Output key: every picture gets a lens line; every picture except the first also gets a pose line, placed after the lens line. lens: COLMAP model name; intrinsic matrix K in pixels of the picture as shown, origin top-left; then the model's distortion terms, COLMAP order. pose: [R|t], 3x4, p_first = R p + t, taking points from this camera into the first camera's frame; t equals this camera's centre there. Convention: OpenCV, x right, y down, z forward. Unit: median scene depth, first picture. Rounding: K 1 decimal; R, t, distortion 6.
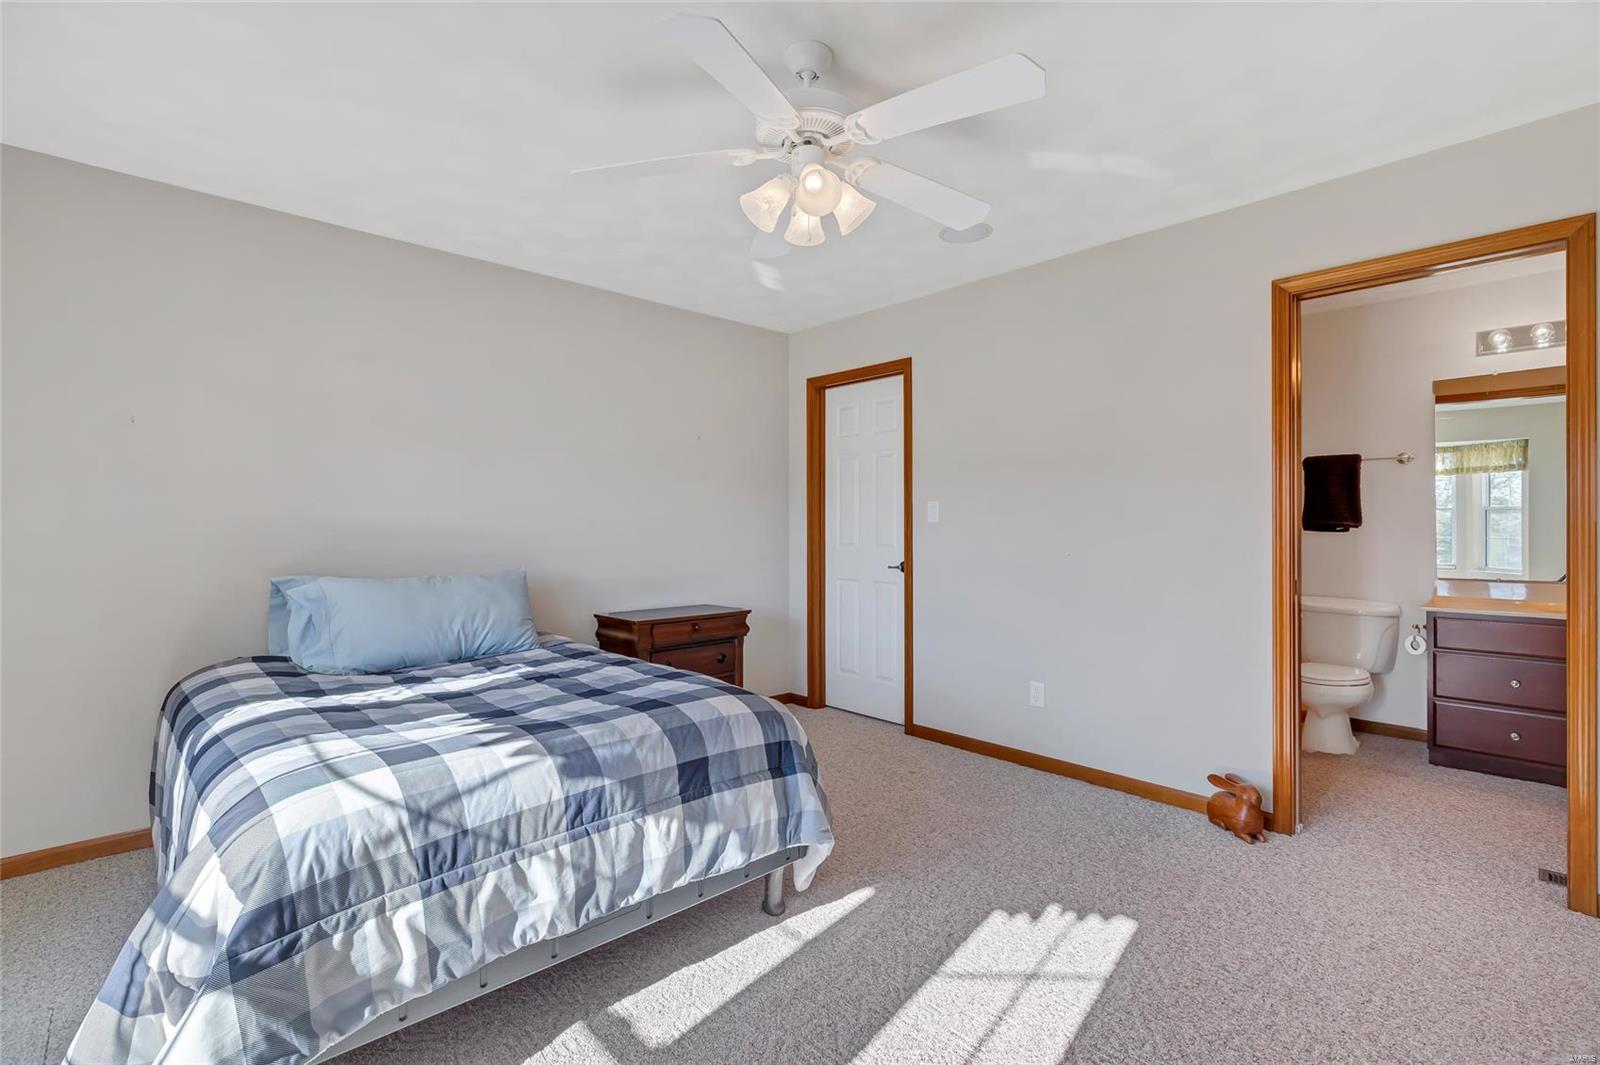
lens RADIAL K [[721.9, 0, 795.3], [0, 721.9, 524.3], [0, 0, 1]] dist [0.004346, 0.000775]
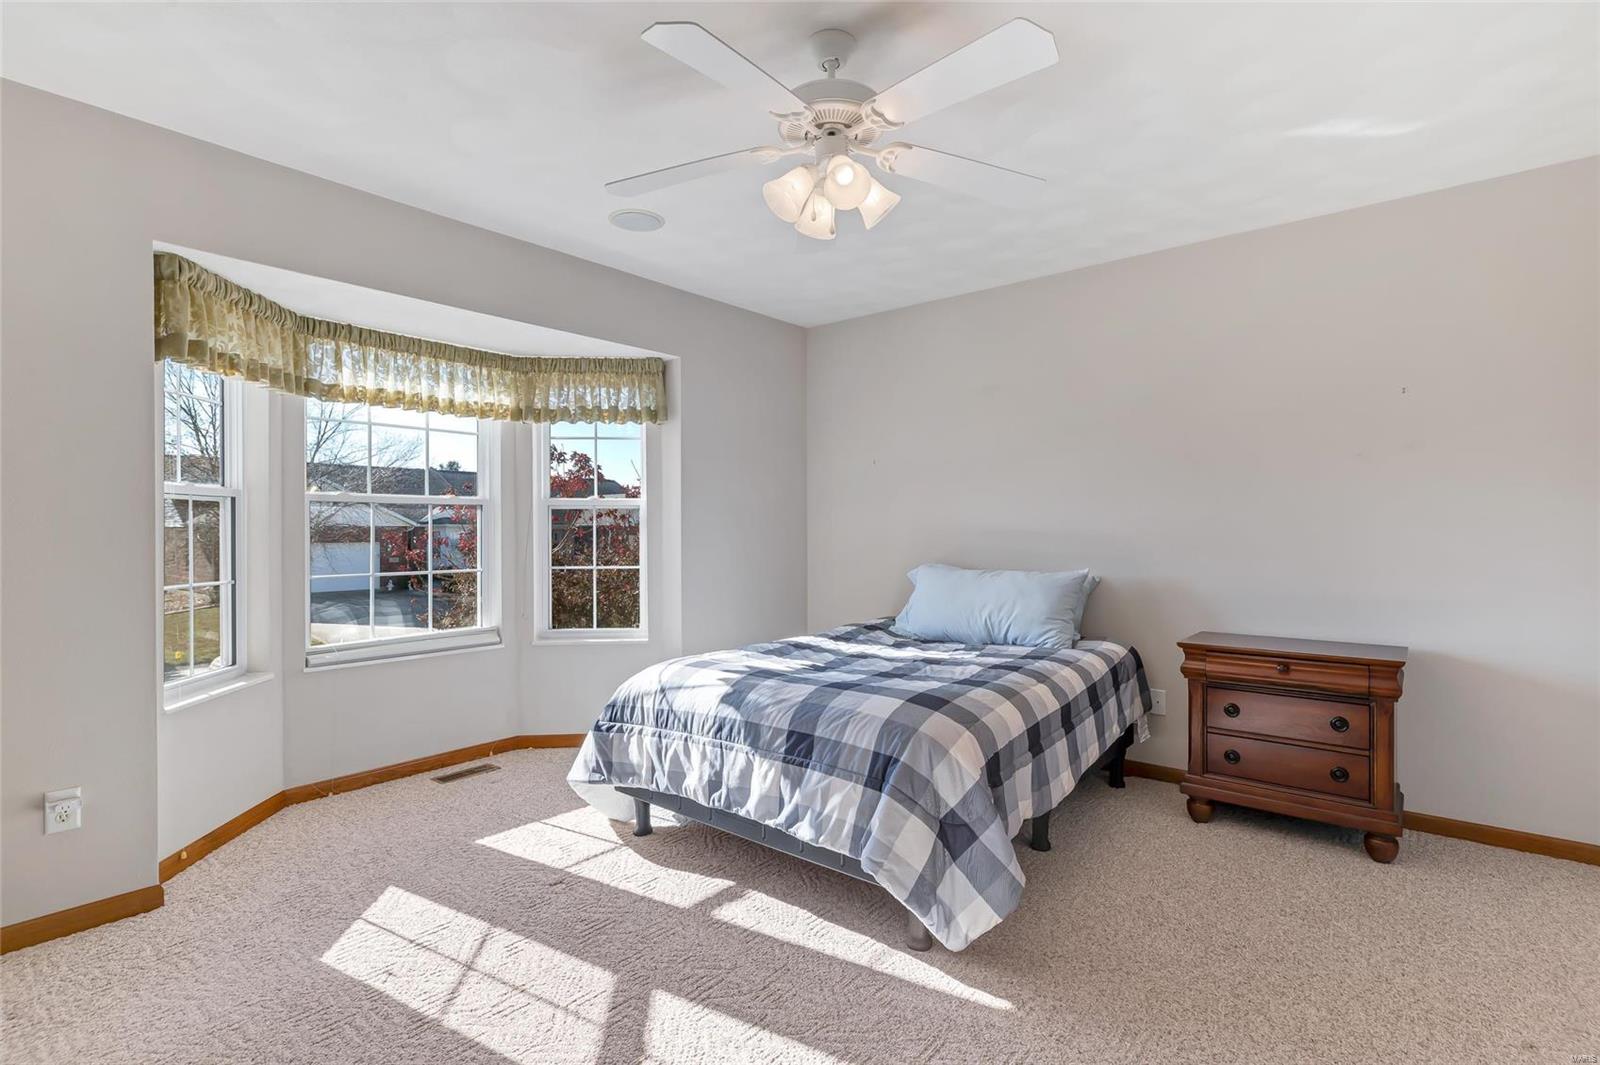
lens RADIAL K [[752.3, 0, 805.0], [0, 752.3, 535.7], [0, 0, 1]] dist [-0.000458, -0.000671]
pose [[0.151693, 0.010327, -0.988374, 1.161694], [0.002955, 0.999936, 0.010902, 0.003127], [0.988423, -0.004575, 0.151652, 0.929159]]
